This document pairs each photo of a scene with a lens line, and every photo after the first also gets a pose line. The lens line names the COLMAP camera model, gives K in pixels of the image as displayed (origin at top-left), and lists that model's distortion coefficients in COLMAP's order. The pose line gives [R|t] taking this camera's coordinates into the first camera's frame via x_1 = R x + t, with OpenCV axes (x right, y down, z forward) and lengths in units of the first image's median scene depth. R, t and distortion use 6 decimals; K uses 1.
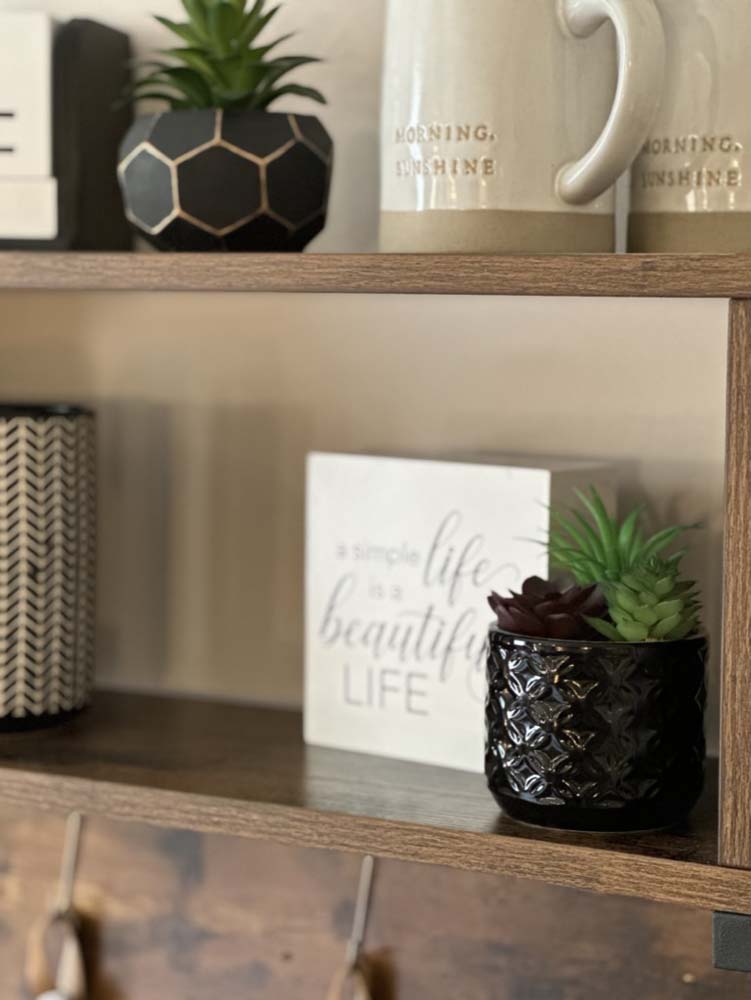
lens RADIAL K [[2233.4, 0, 375.5], [0, 2233.4, 500.0], [0, 0, 1]] dist [-0.007324, 1.027510]
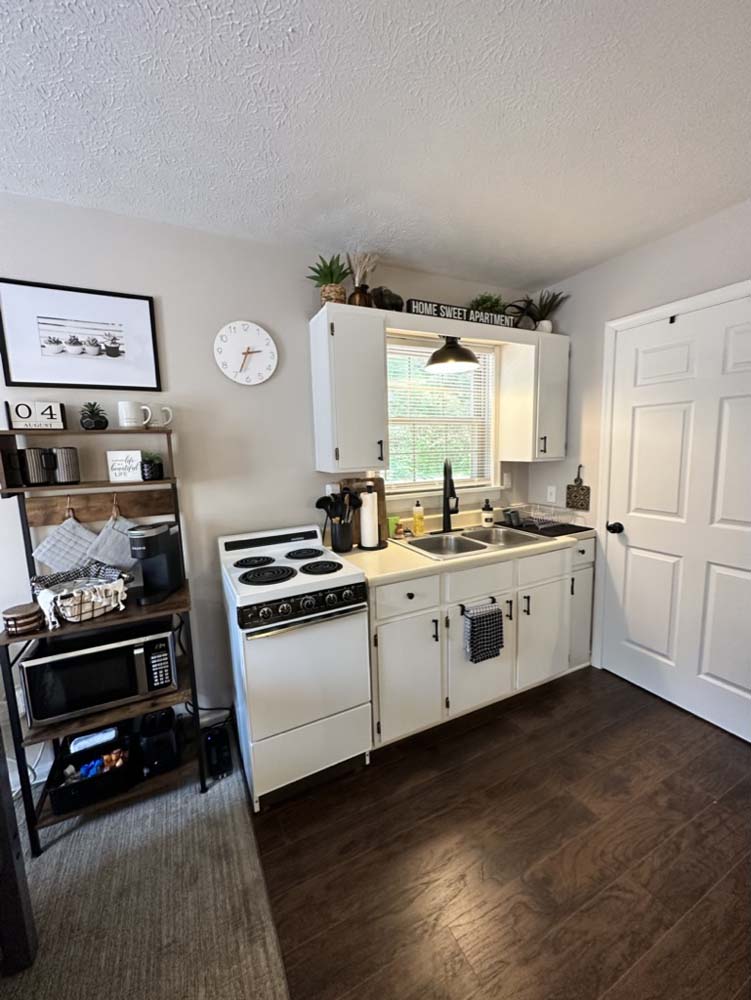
lens RADIAL K [[400.6, 0, 375.8], [0, 400.6, 500.5], [0, 0, 1]] dist [-0.000444, -0.000098]
pose [[0.568466, -0.138546, 0.810957, -0.909038], [0.095434, 0.990169, 0.102266, 0.140947], [-0.817153, 0.019258, 0.576099, -1.070158]]
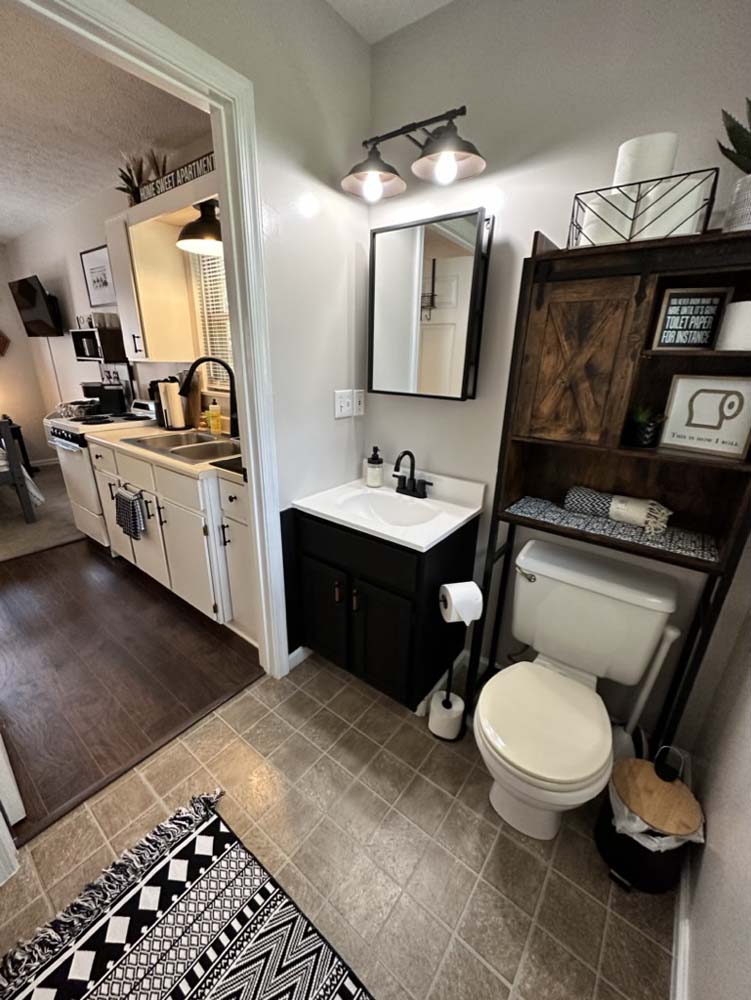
lens RADIAL K [[400.6, 0, 375.8], [0, 400.6, 500.5], [0, 0, 1]] dist [-0.000444, -0.000098]
pose [[0.987589, 0.063556, -0.143628, 3.304075], [-0.023922, 0.964668, 0.262381, 0.387584], [0.155229, -0.255689, 0.954215, -2.510750]]
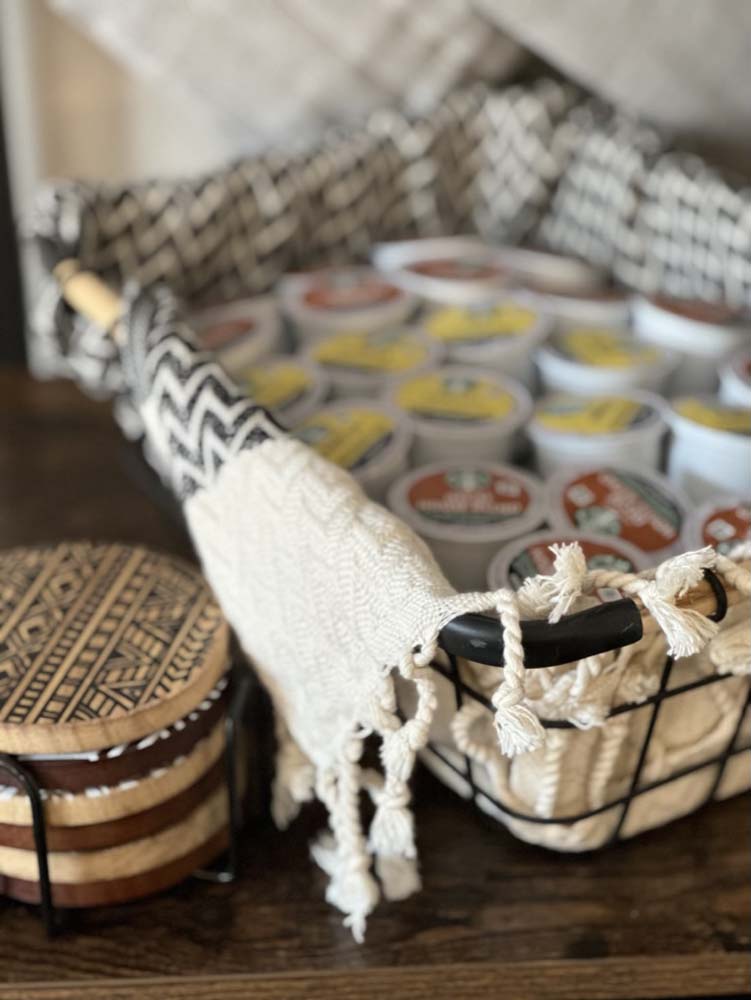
lens RADIAL K [[2241.9, 0, 361.3], [0, 2241.9, 501.7], [0, 0, 1]] dist [-0.241876, 4.830833]
pose [[0.847548, -0.287540, 0.446075, -0.723171], [0.059819, 0.886912, 0.458048, 0.206133], [-0.527336, -0.361534, 0.768901, 0.393095]]
